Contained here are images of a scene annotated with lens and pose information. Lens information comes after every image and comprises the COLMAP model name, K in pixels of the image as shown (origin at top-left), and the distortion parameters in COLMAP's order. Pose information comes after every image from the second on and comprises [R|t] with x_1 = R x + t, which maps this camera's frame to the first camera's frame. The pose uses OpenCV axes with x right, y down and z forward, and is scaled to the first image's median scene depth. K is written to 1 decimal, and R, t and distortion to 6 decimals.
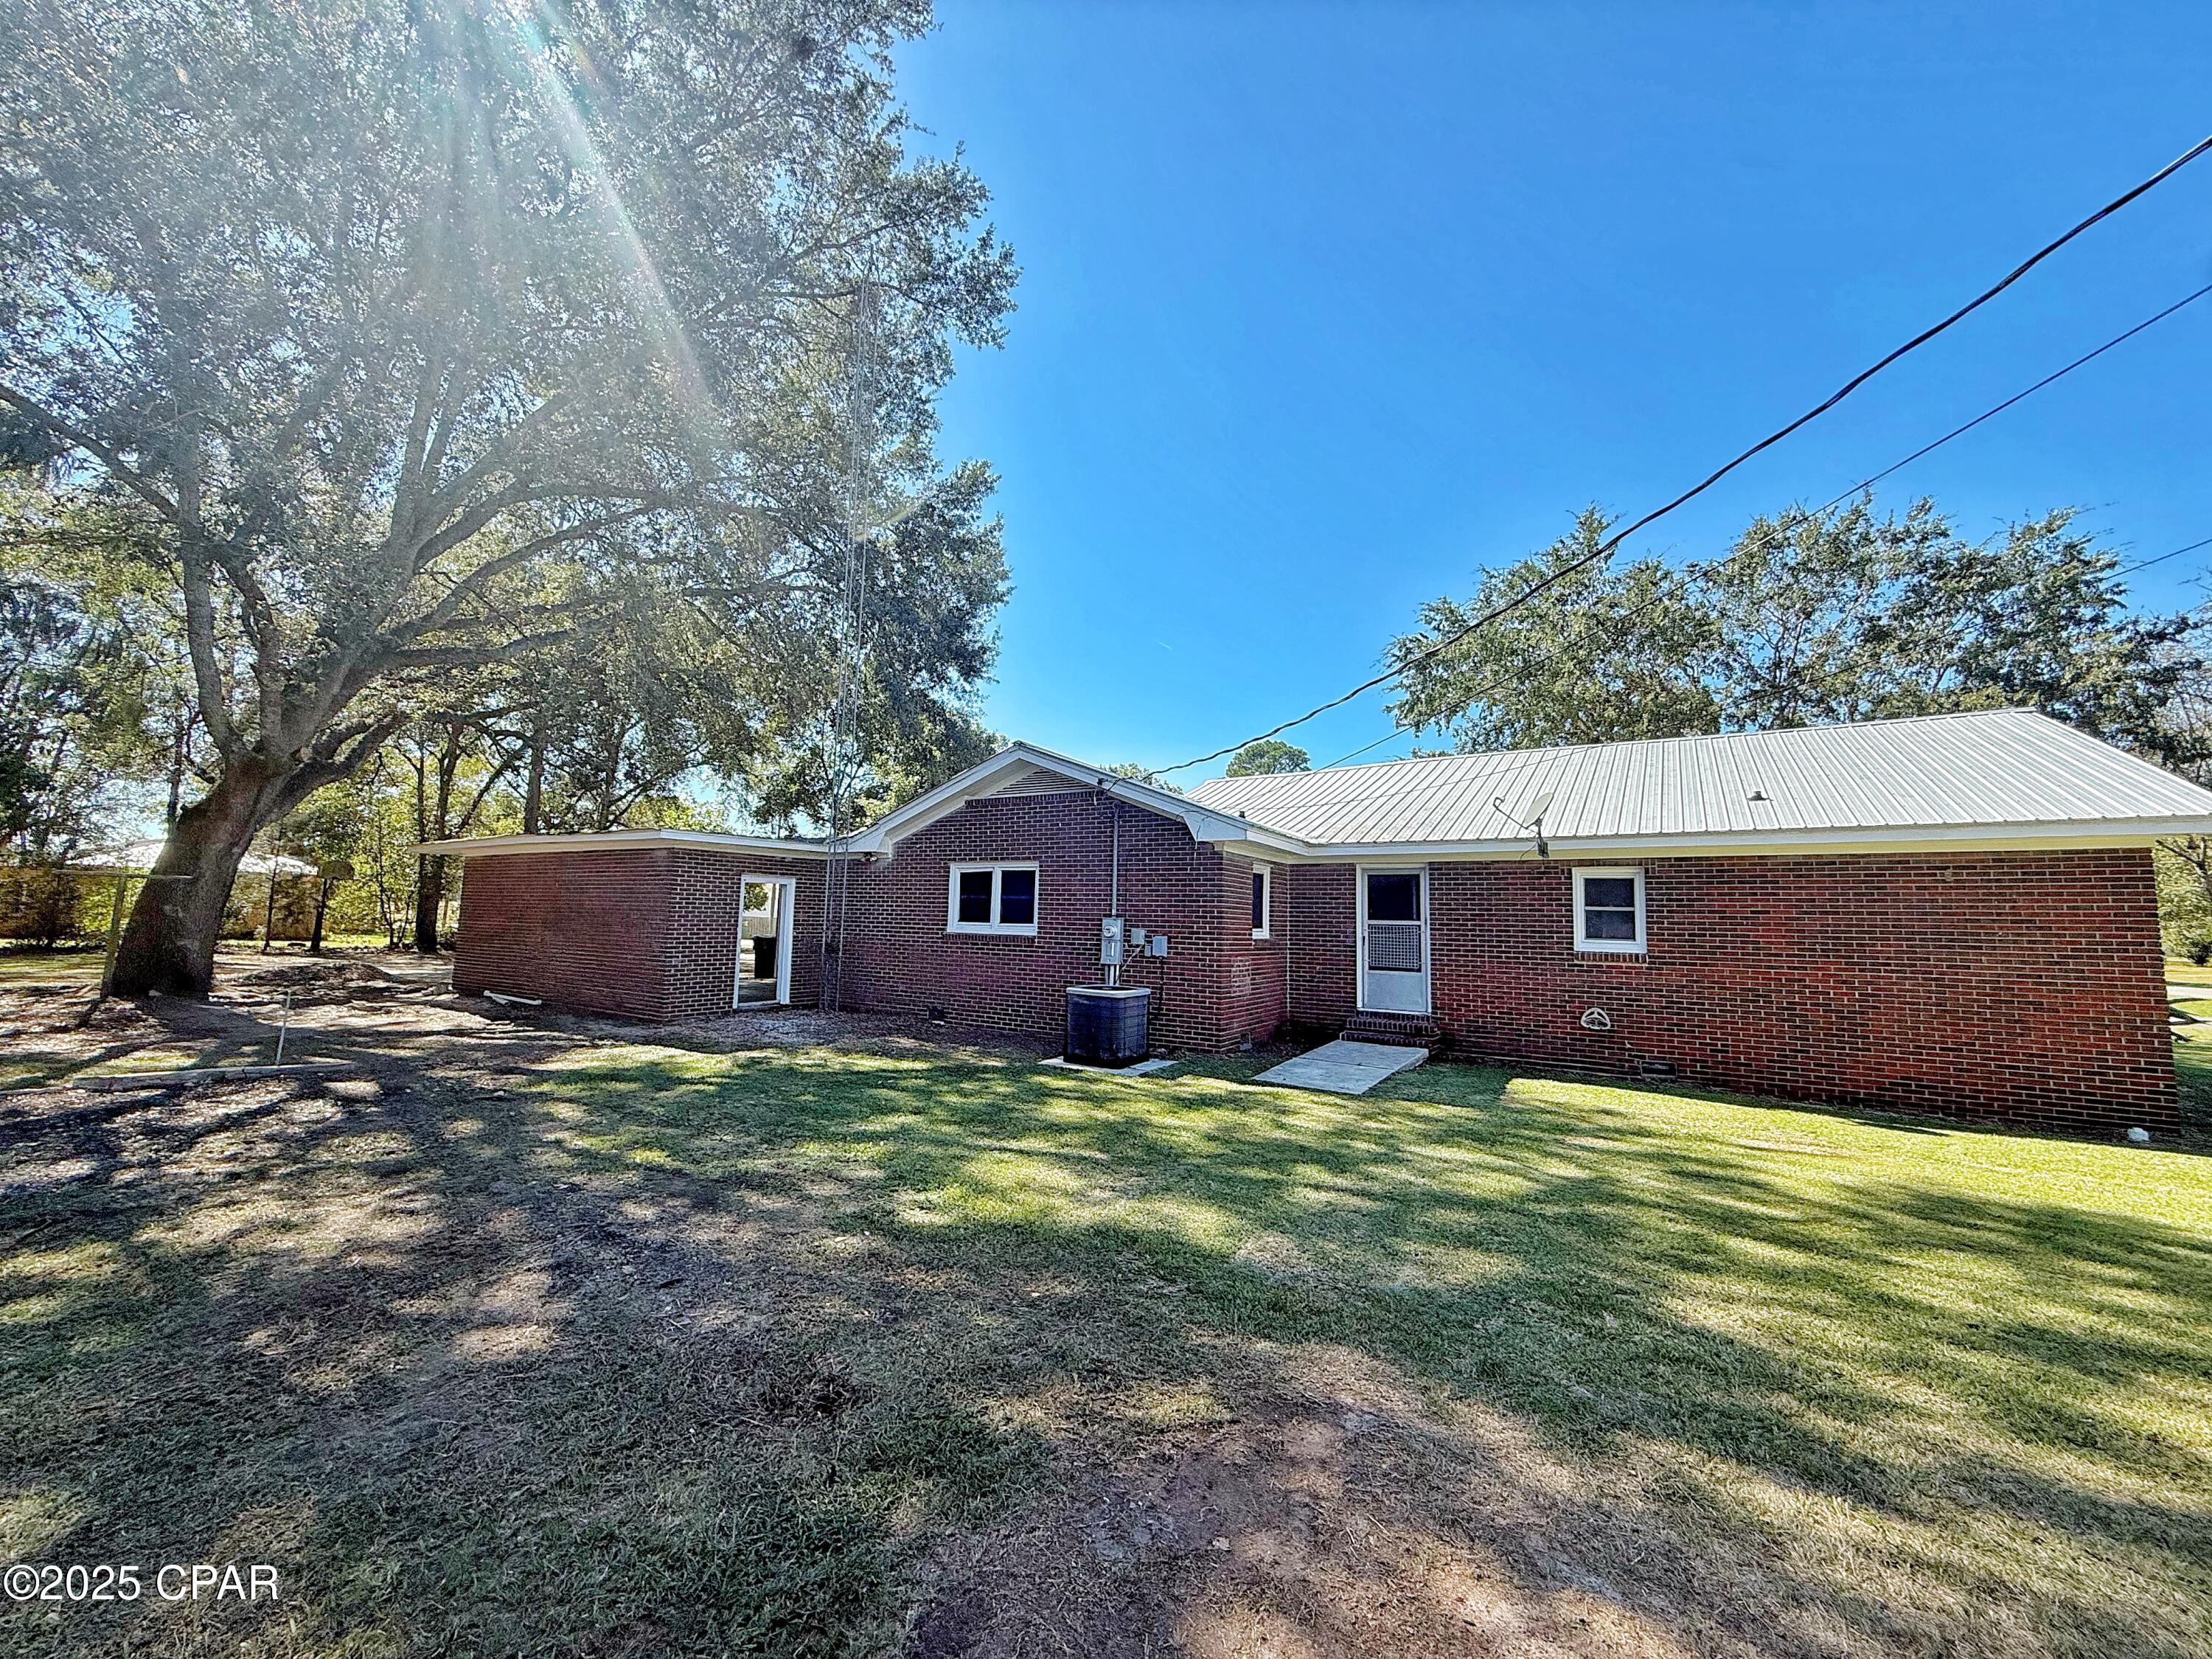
lens RADIAL K [[880.6, 0, 1098.3], [0, 880.6, 810.1], [0, 0, 1]] dist [0.001442, -0.000510]
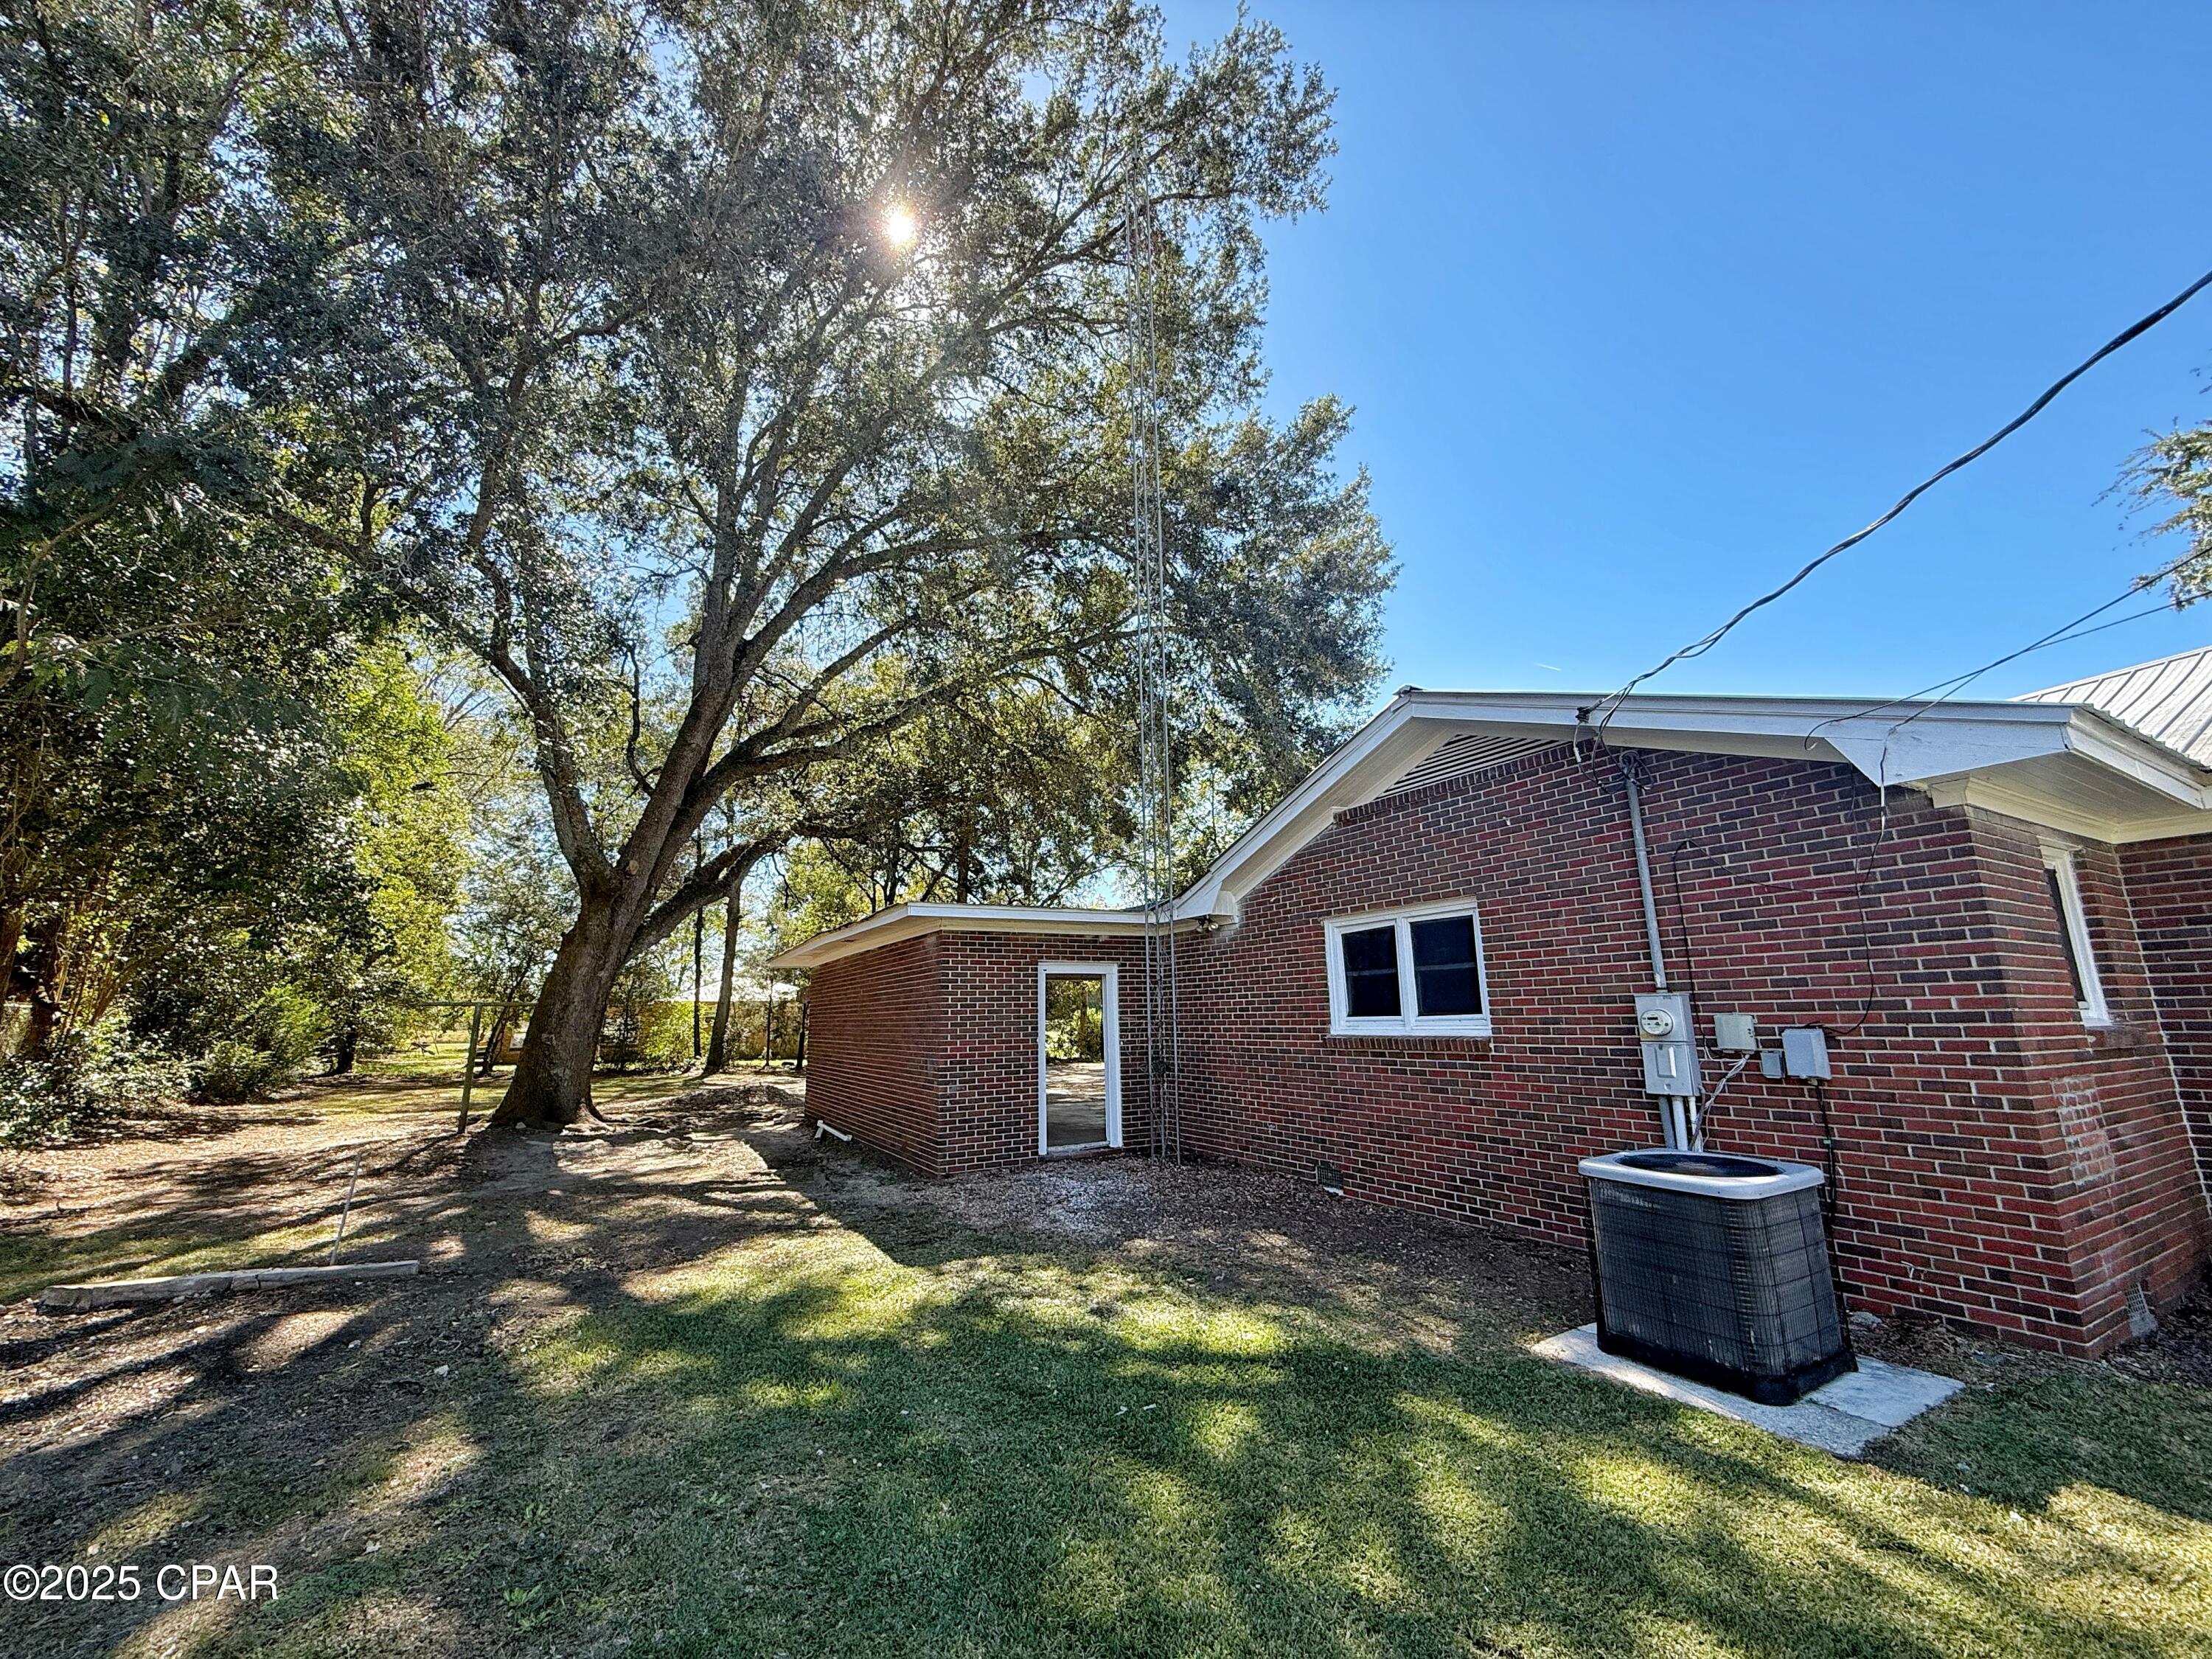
lens RADIAL K [[880.6, 0, 1102.0], [0, 880.6, 825.4], [0, 0, 1]] dist [0.001442, -0.000510]
pose [[0.881047, -0.139965, -0.451847, -0.018157], [0.096695, 0.988341, -0.117607, 0.053485], [0.463040, 0.059926, 0.884309, 0.391381]]
